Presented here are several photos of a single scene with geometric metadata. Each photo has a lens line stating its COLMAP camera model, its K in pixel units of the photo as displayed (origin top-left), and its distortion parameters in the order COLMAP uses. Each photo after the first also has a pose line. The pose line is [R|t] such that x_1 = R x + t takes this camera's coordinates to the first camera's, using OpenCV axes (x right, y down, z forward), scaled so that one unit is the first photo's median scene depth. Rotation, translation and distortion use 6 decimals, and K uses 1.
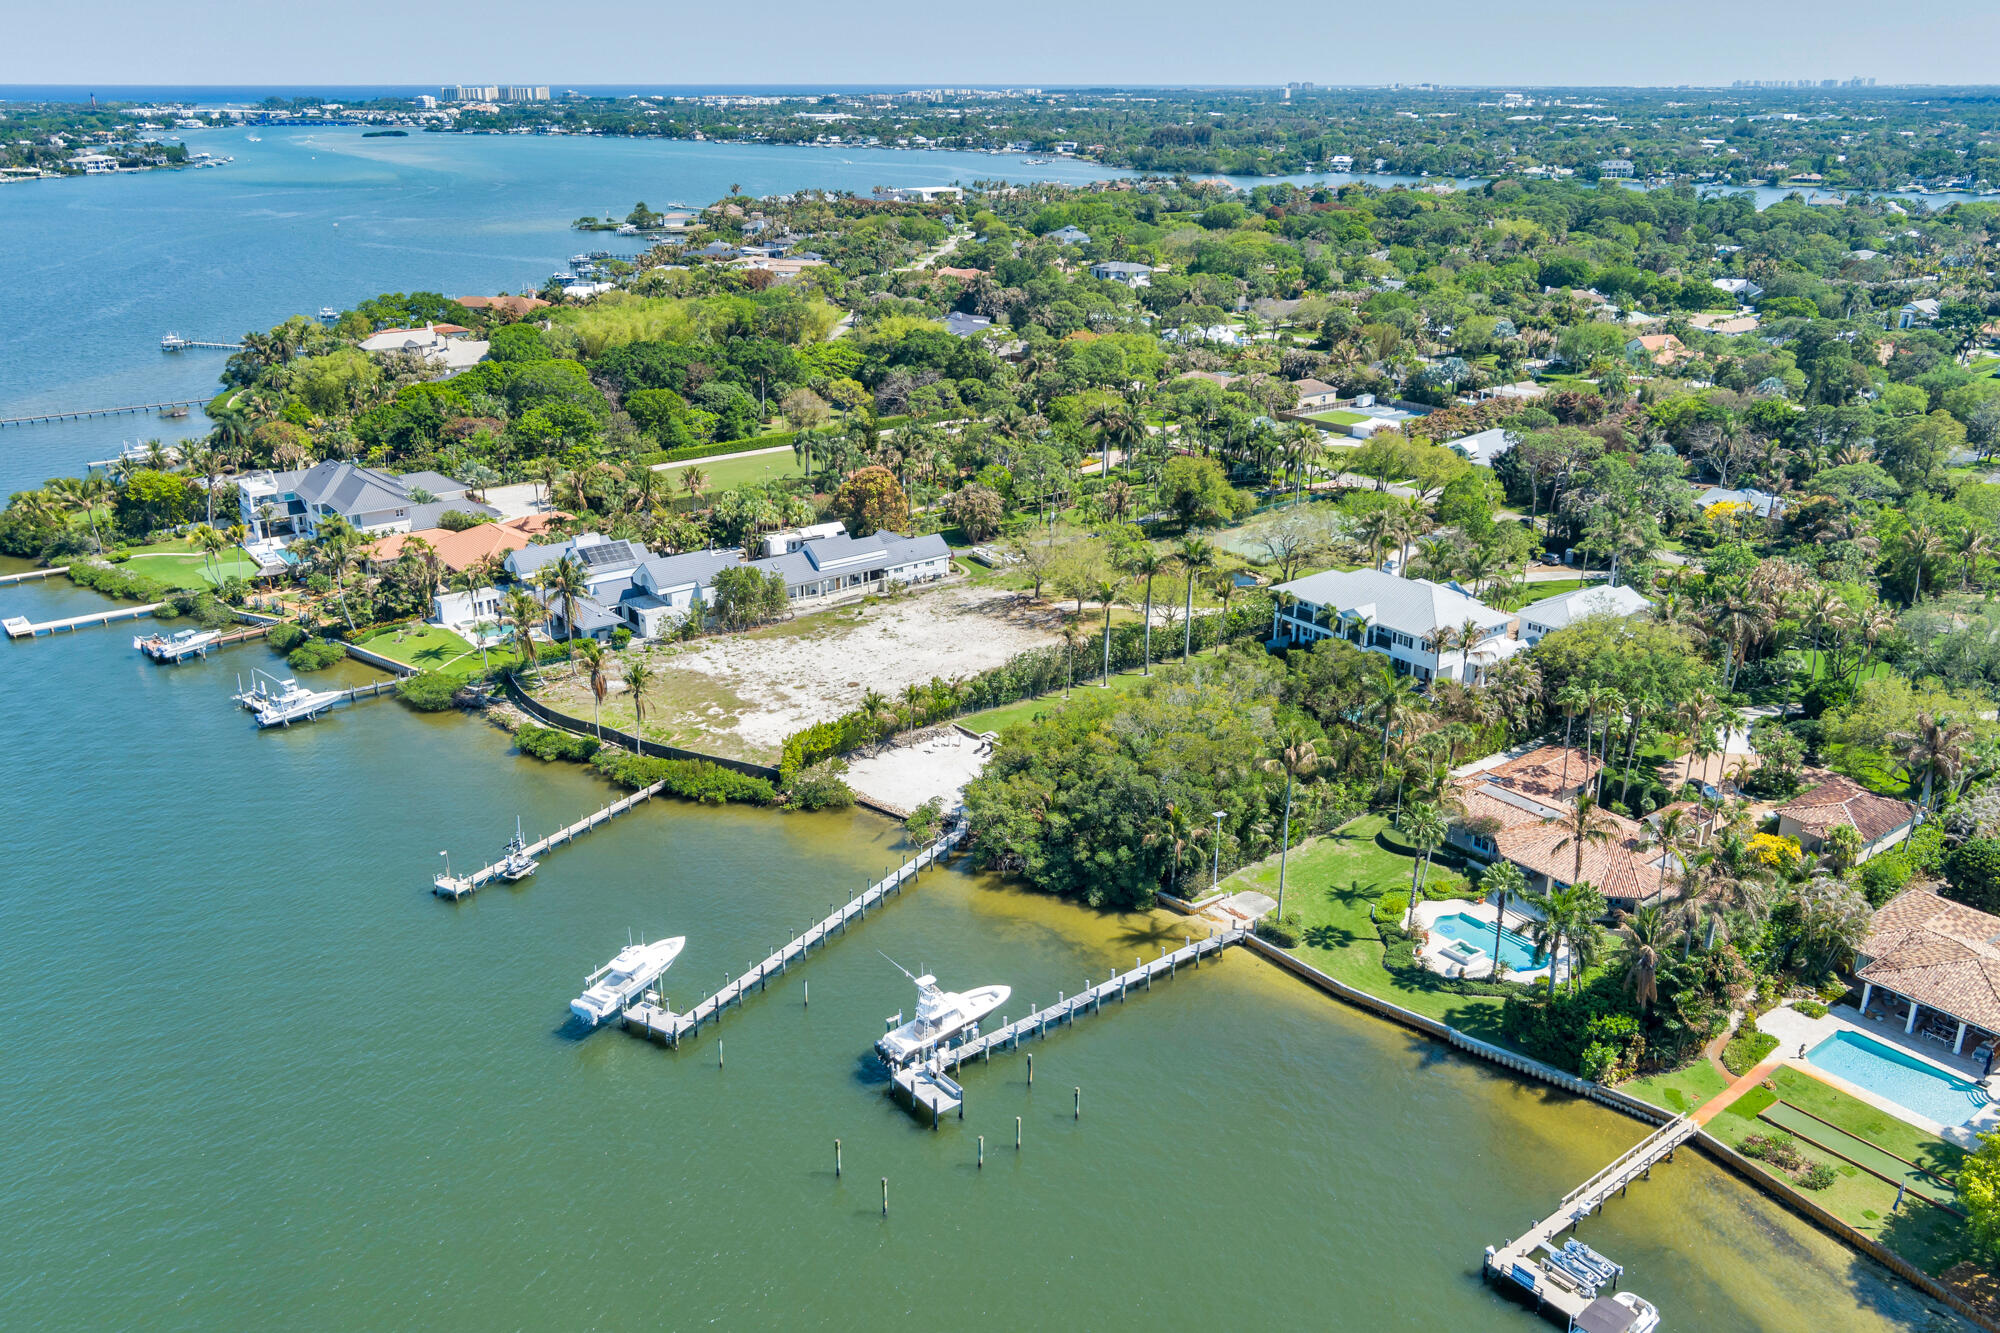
lens RADIAL K [[1578.9, 0, 1000.0], [0, 1578.9, 666.5], [0, 0, 1]] dist [-0.029342, 0.041814]
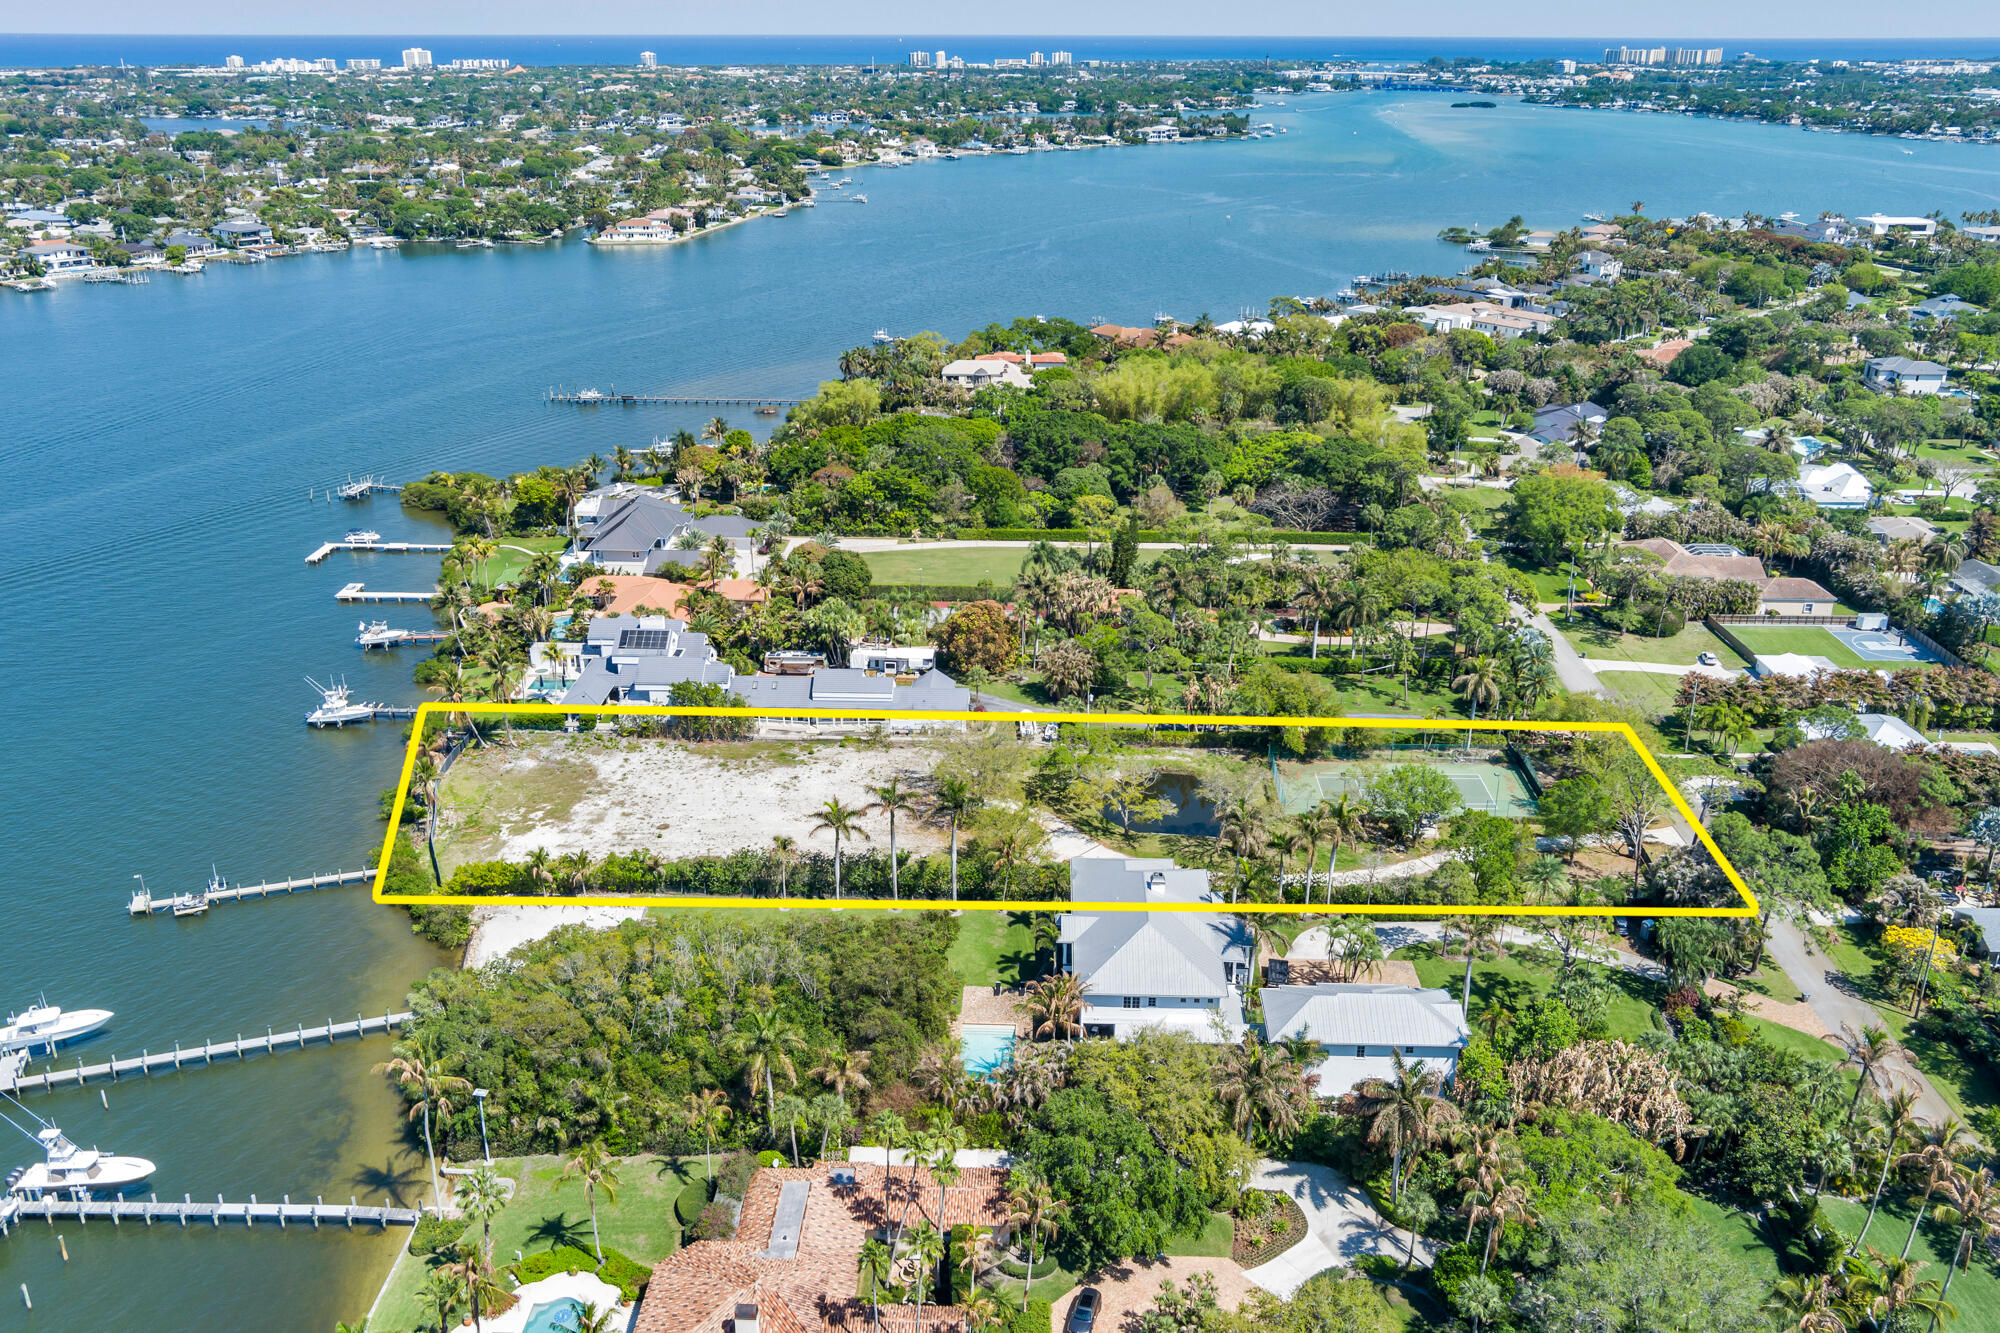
lens RADIAL K [[1578.9, 0, 1000.0], [0, 1578.9, 666.5], [0, 0, 1]] dist [-0.029342, 0.041814]
pose [[0.777116, 0.236776, -0.583119, 0.409556], [-0.222618, 0.970047, 0.097207, -0.149902], [0.588669, 0.054272, 0.806550, 0.181913]]
